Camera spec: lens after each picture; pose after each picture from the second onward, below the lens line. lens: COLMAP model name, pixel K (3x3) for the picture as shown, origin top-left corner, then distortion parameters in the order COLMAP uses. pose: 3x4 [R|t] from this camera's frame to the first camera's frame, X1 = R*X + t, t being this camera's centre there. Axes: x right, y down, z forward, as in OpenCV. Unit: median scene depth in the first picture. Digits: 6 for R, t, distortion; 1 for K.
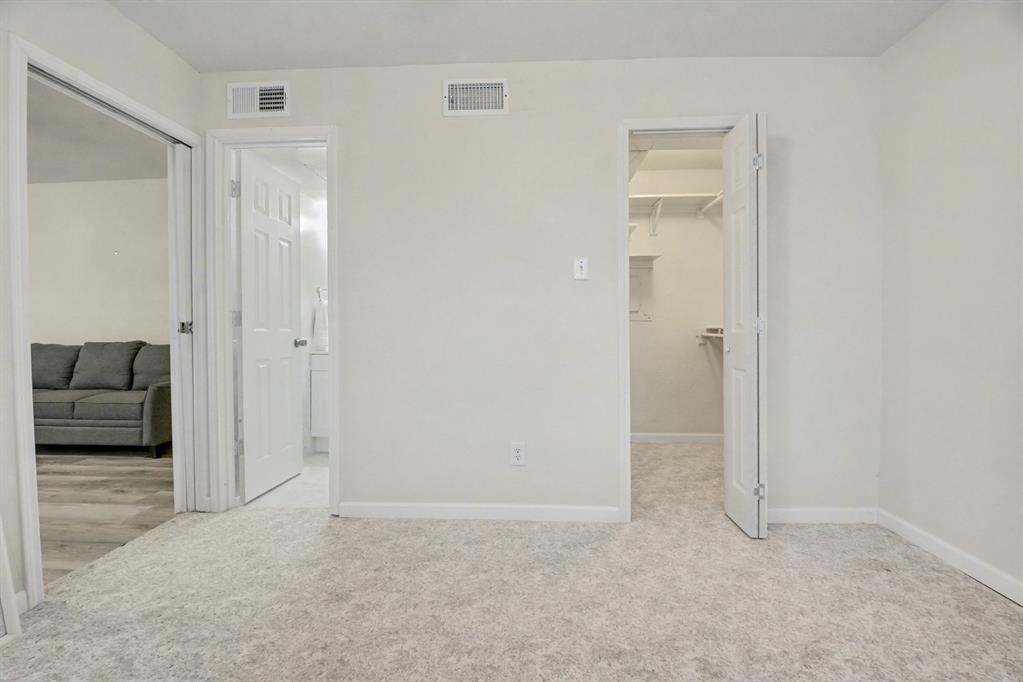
lens RADIAL K [[451.7, 0, 515.3], [0, 451.7, 337.5], [0, 0, 1]] dist [0.015333, -0.025074]
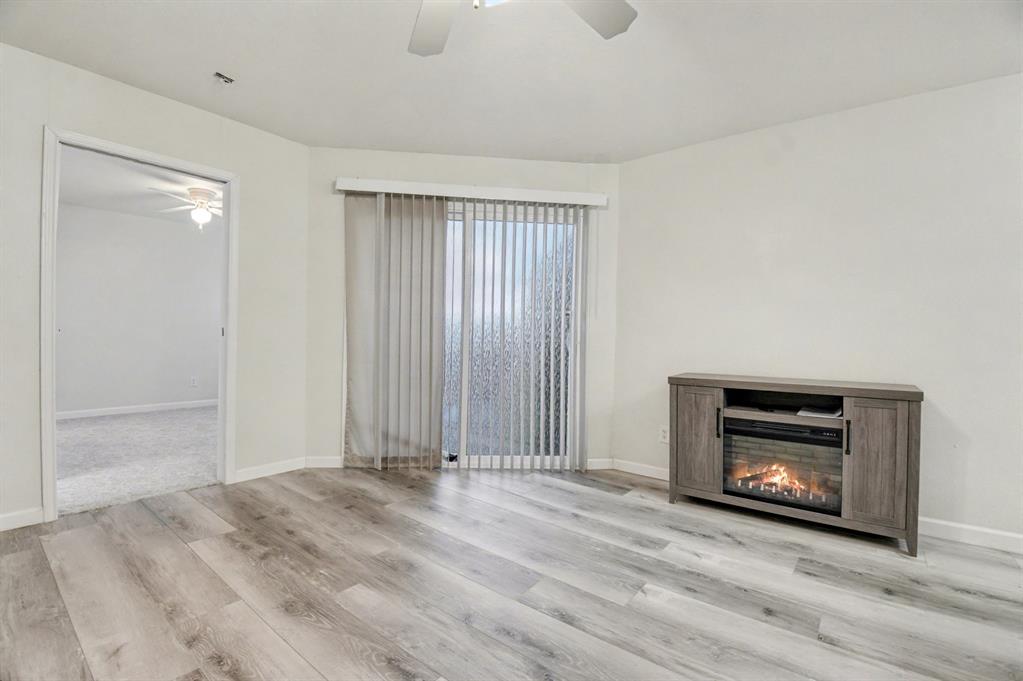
lens RADIAL K [[451.7, 0, 515.3], [0, 451.7, 337.0], [0, 0, 1]] dist [0.015333, -0.025074]
pose [[-0.816492, -0.010721, 0.577258, -1.491782], [-0.003508, 0.999901, 0.013609, -0.016020], [-0.577347, 0.009086, -0.816449, 0.851211]]
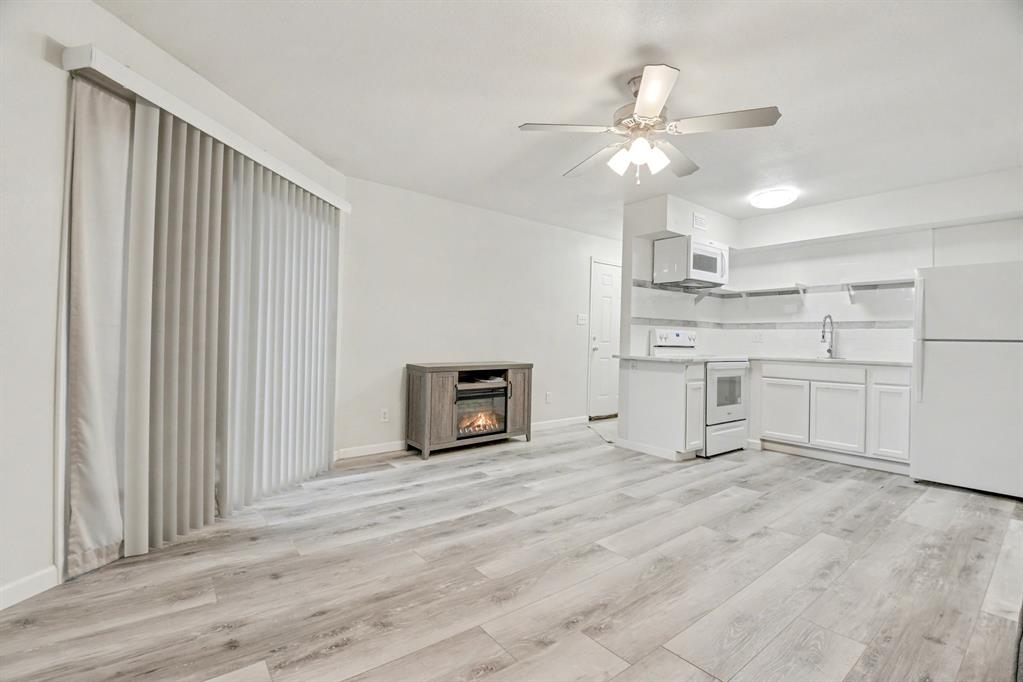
lens RADIAL K [[451.7, 0, 515.3], [0, 451.7, 337.5], [0, 0, 1]] dist [0.015333, -0.025074]
pose [[-0.749148, -0.015563, -0.662220, -0.665022], [-0.030573, 0.999471, 0.011098, -0.024958], [0.661697, 0.028560, -0.749227, 0.993265]]
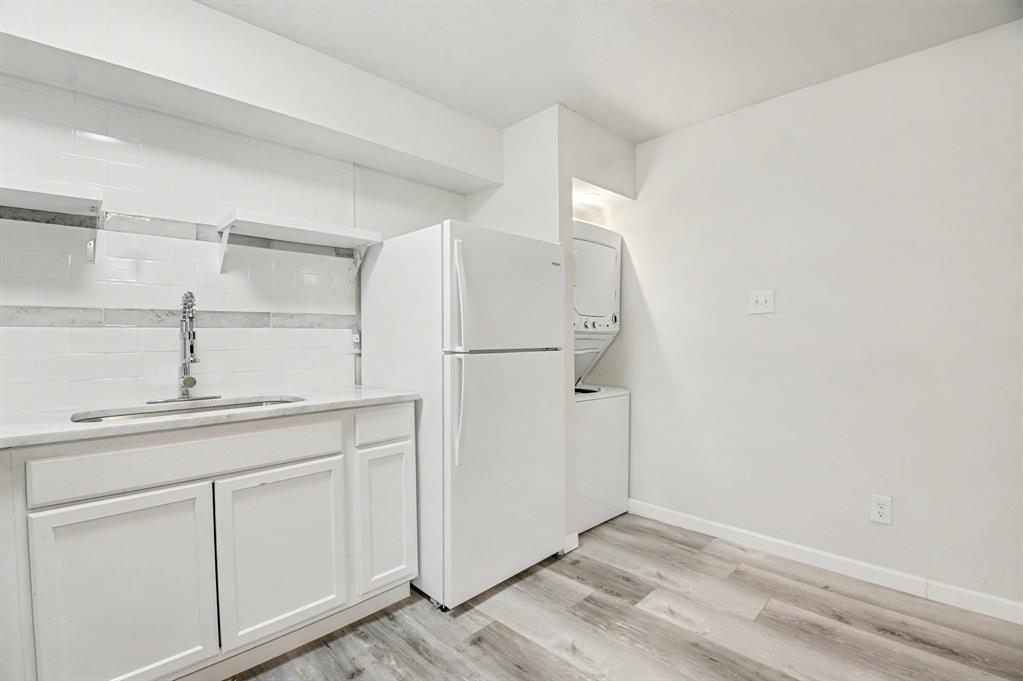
lens RADIAL K [[451.7, 0, 515.3], [0, 451.7, 337.0], [0, 0, 1]] dist [0.015333, -0.025074]
pose [[0.743129, -0.000070, -0.669148, -1.573983], [-0.008494, 0.999918, -0.009538, -0.050601], [0.669094, 0.012772, 0.743068, 0.479108]]
